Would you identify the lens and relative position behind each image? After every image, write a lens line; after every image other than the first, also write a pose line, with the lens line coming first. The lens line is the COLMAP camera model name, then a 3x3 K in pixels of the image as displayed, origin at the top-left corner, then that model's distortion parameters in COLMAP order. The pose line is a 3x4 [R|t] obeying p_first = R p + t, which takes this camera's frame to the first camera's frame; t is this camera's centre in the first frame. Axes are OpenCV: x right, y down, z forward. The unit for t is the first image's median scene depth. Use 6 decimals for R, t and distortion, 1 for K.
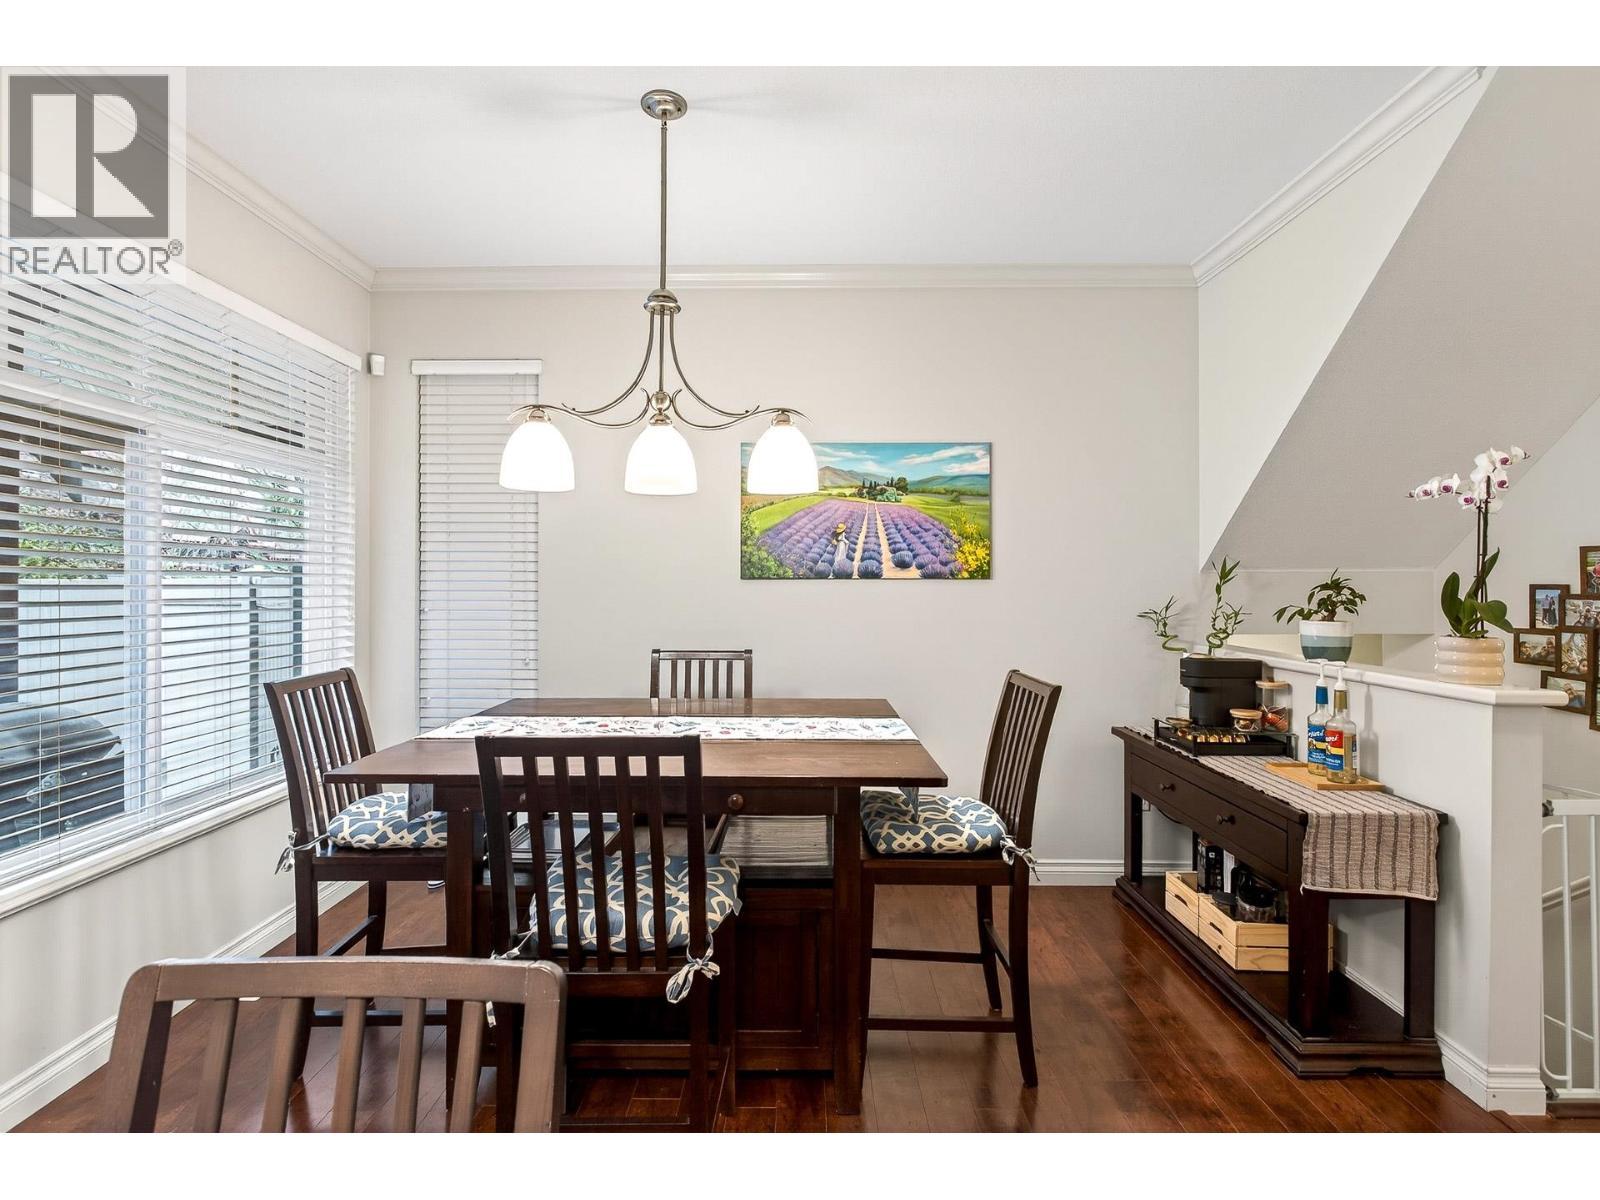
lens RADIAL K [[770.5, 0, 795.1], [0, 770.5, 588.5], [0, 0, 1]] dist [-0.003197, -0.000097]
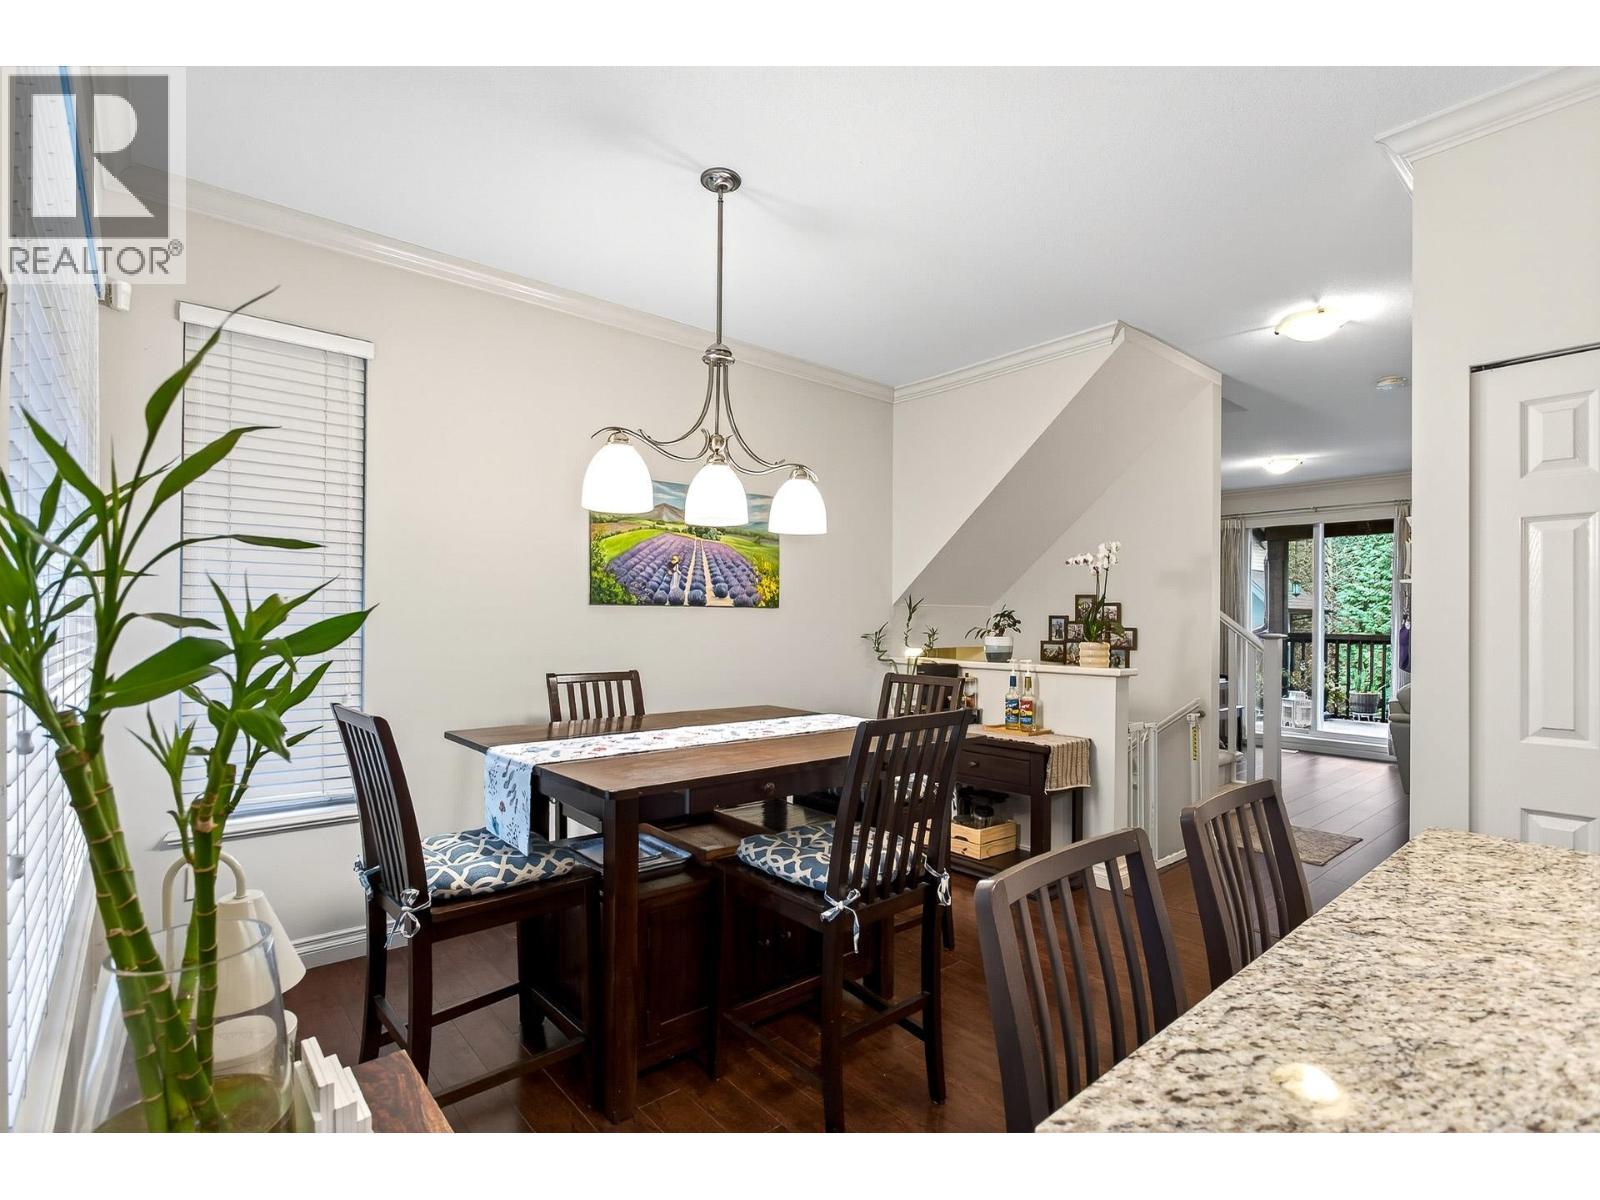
lens RADIAL K [[766.2, 0, 788.8], [0, 766.2, 624.8], [0, 0, 1]] dist [-0.000948, 0.000033]
pose [[0.759470, 0.001632, 0.650540, -0.536008], [-0.003573, 0.999992, 0.001663, 0.012884], [-0.650532, -0.003588, 0.759470, 0.053774]]
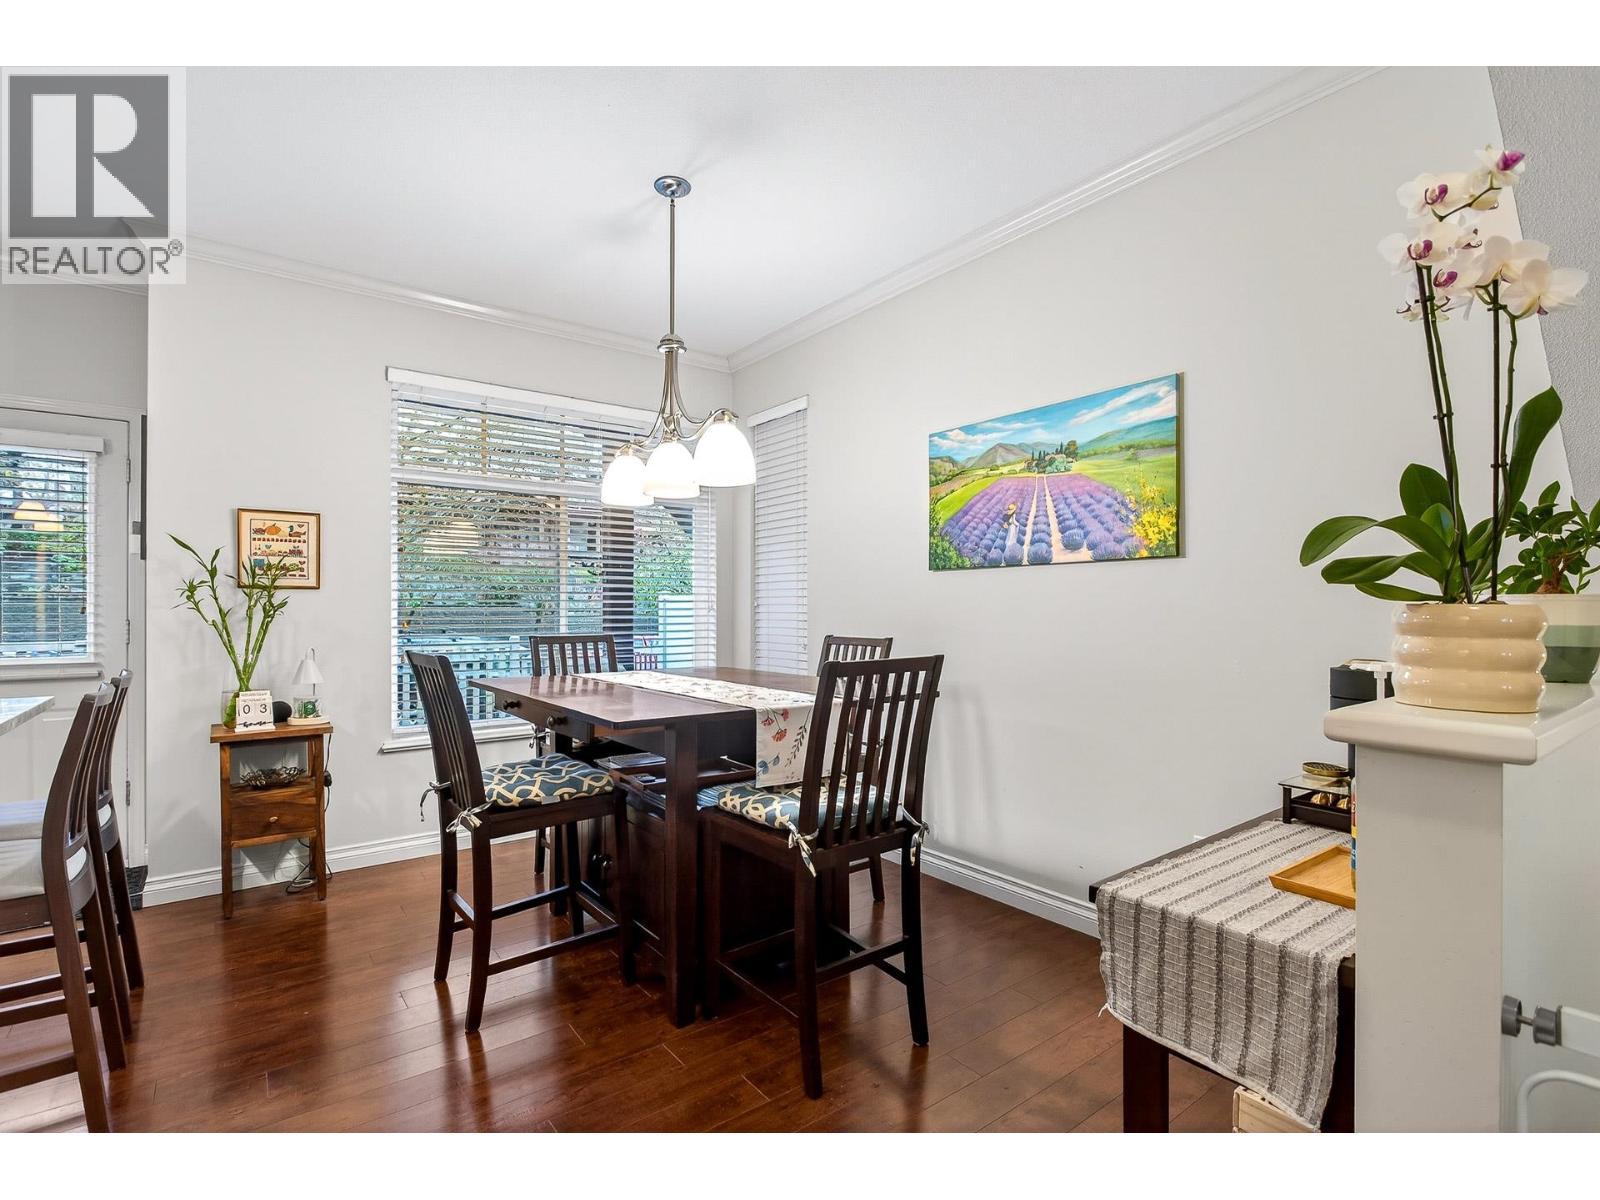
lens RADIAL K [[775.9, 0, 800.8], [0, 775.9, 608.1], [0, 0, 1]] dist [-0.000169, 0.000077]
pose [[0.613104, -0.003436, -0.789995, 0.620756], [-0.002543, 0.999977, -0.006324, 0.042378], [0.789998, 0.005886, 0.613081, 0.257108]]
